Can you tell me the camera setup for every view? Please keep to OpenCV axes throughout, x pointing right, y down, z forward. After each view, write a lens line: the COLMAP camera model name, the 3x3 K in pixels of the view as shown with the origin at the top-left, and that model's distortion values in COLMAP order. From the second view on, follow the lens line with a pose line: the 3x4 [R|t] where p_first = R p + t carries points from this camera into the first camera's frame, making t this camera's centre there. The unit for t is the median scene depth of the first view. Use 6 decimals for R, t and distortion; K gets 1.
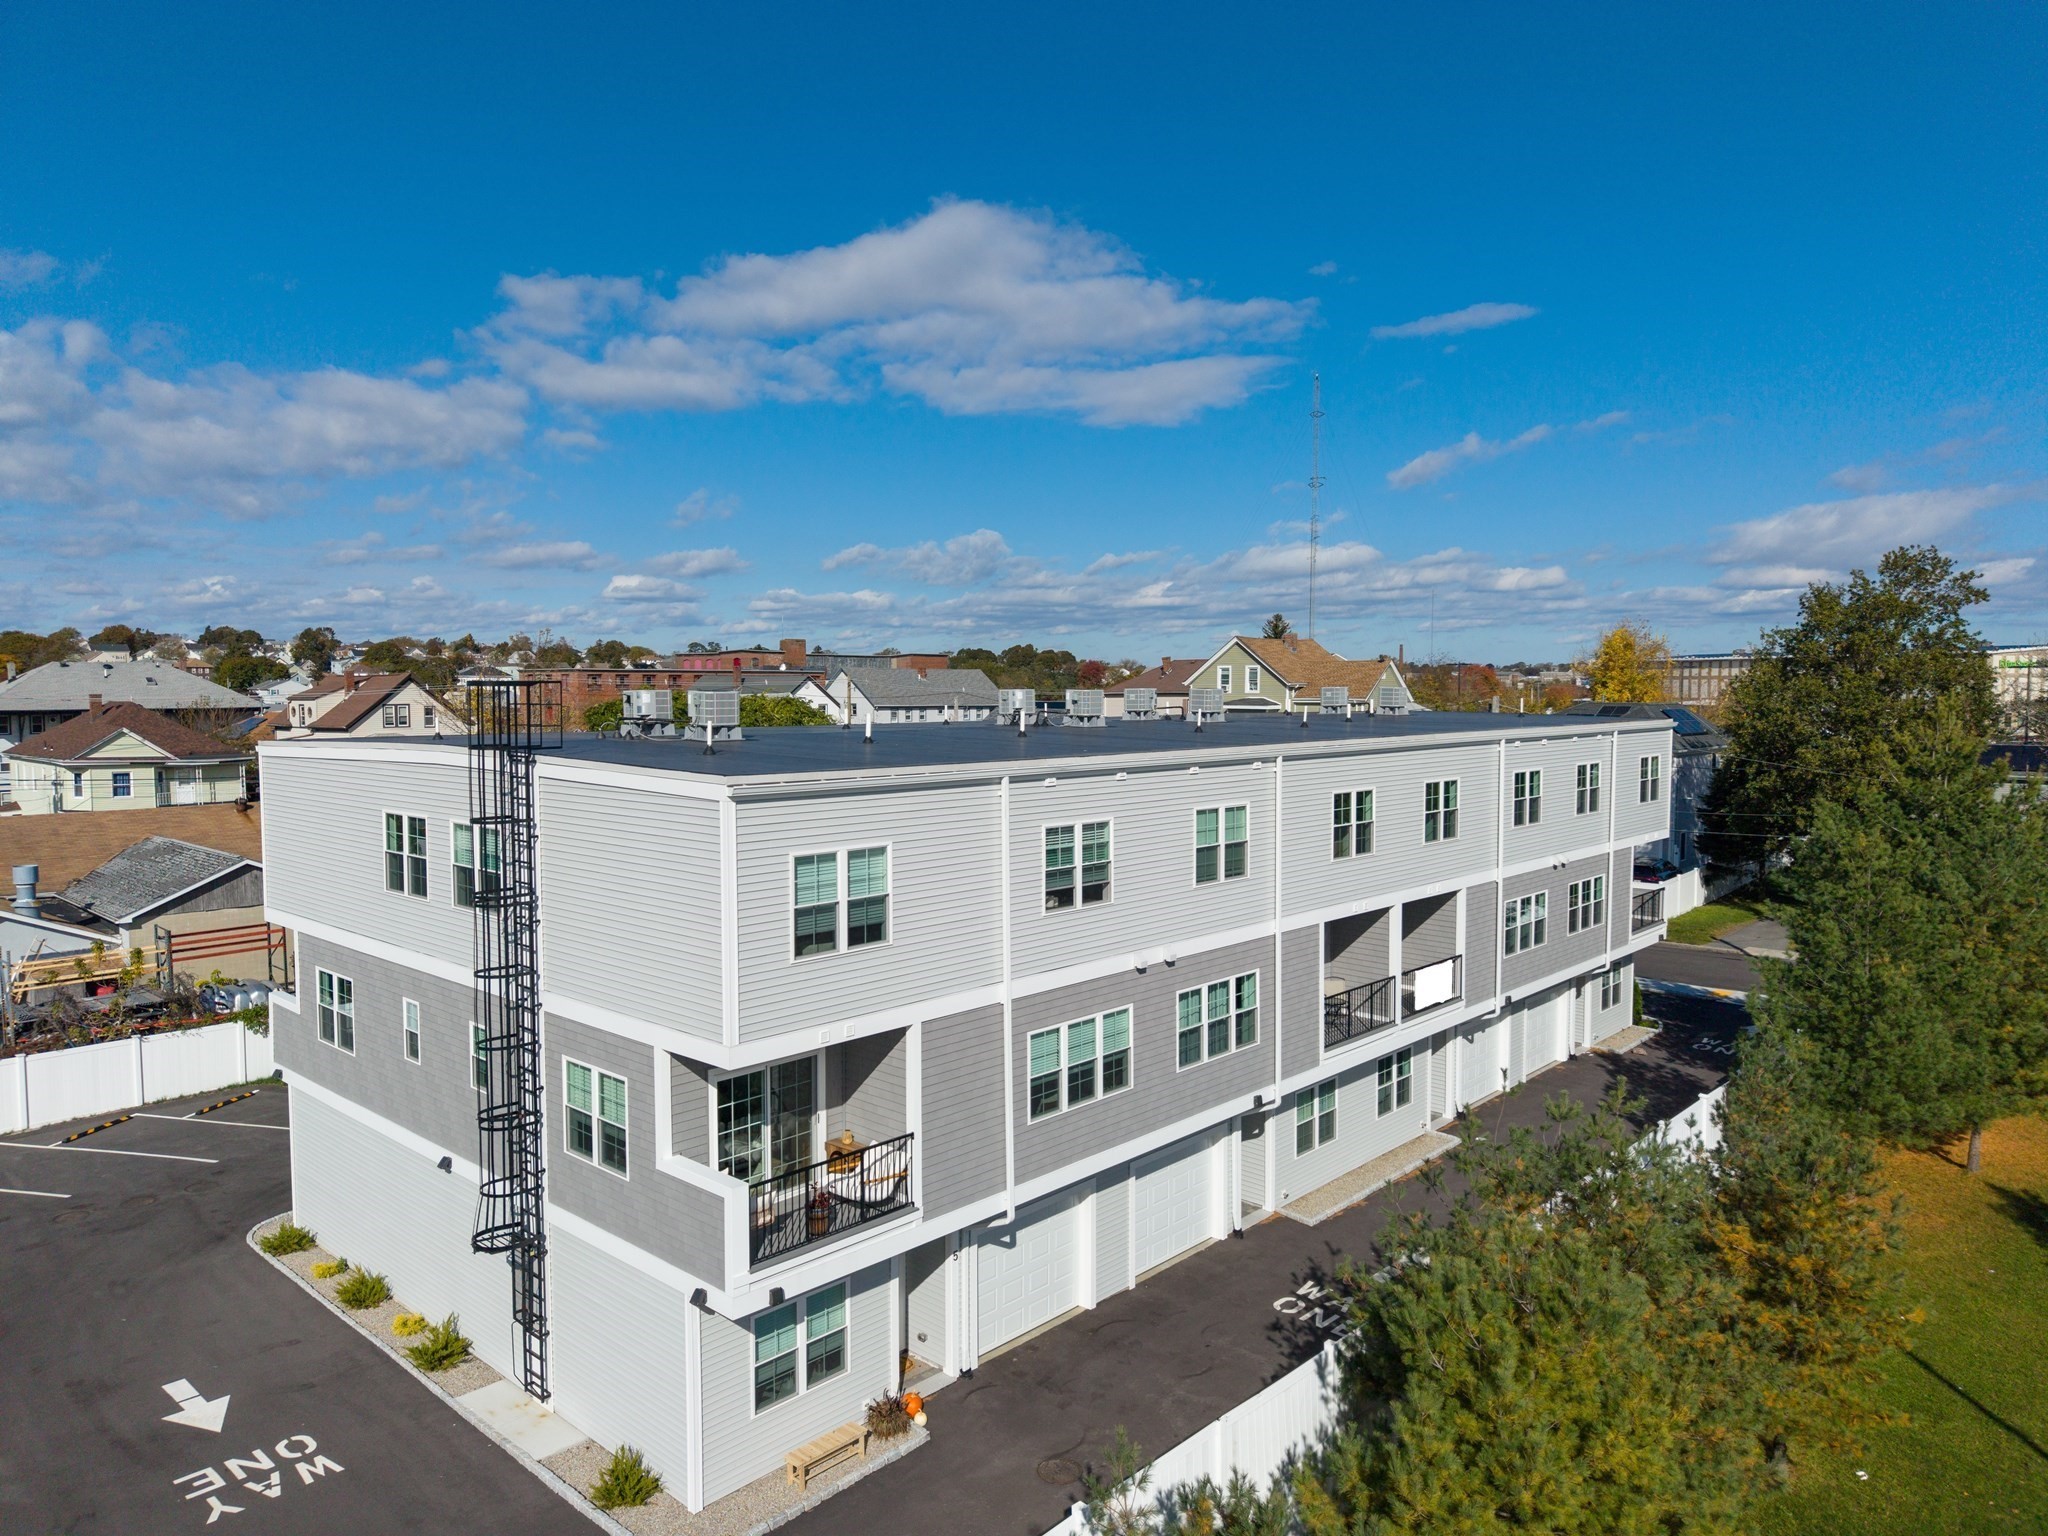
lens RADIAL K [[1363.4, 0, 1018.9], [0, 1363.4, 772.5], [0, 0, 1]] dist [0.012882, -0.011644]
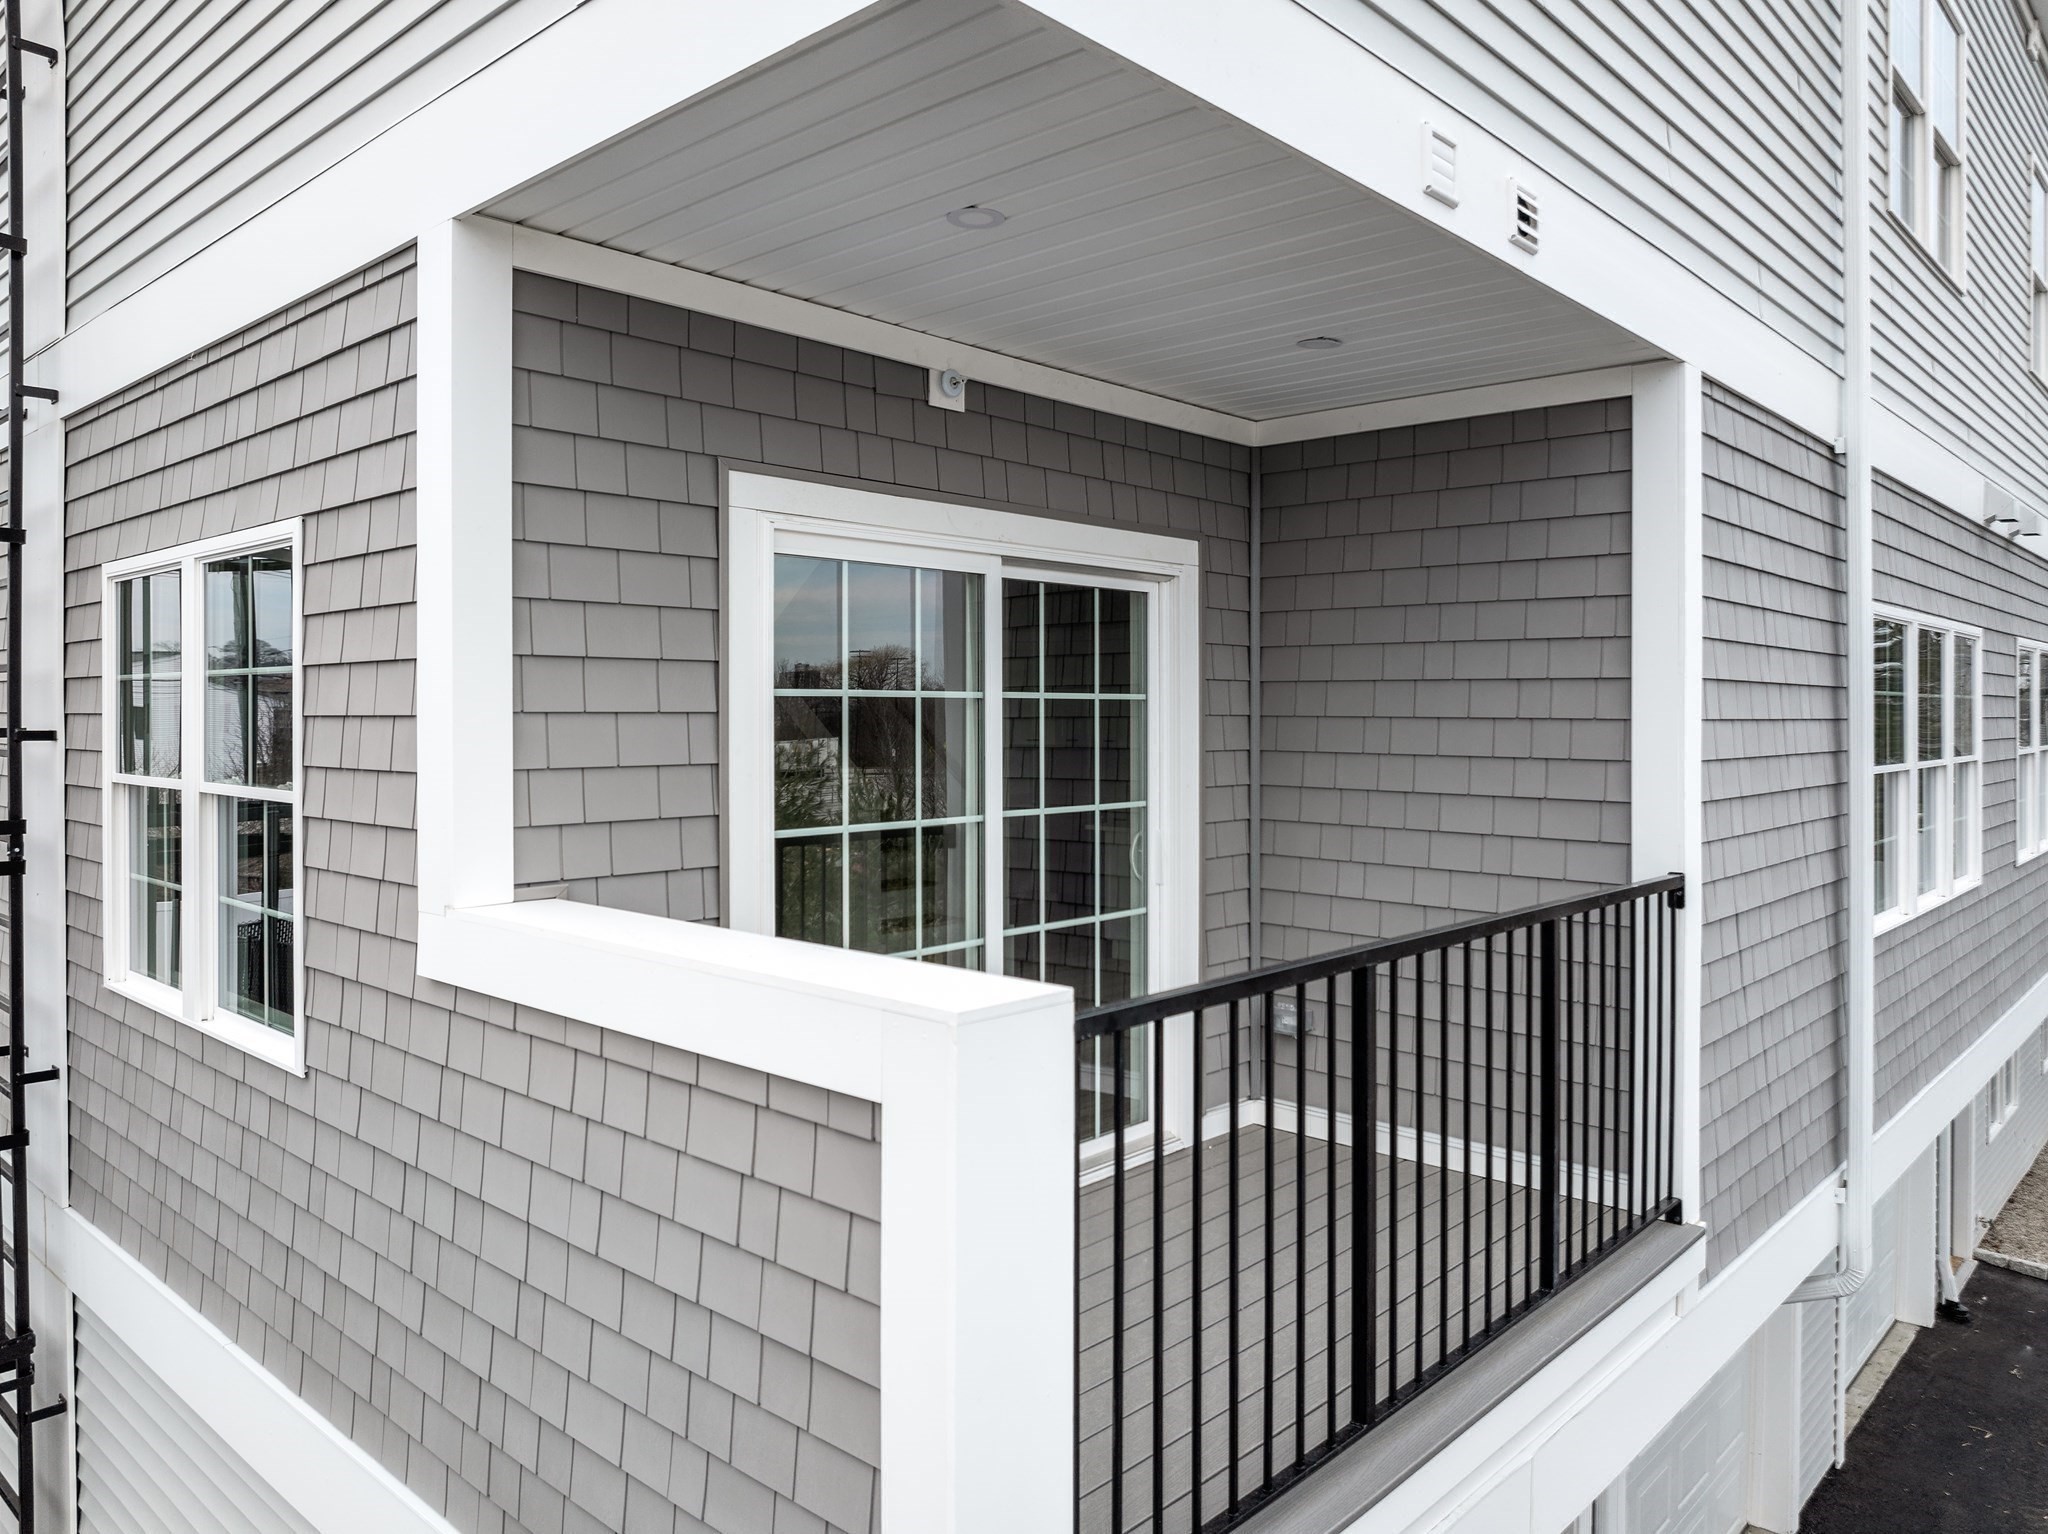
lens RADIAL K [[1451.8, 0, 1025.9], [0, 1451.8, 722.7], [0, 0, 1]] dist [-0.035421, 0.003899]
pose [[0.999988, 0.000056, 0.004973, -0.145382], [0.000210, 0.998566, -0.053528, 0.203157], [-0.004968, 0.053529, 0.998554, 0.621907]]
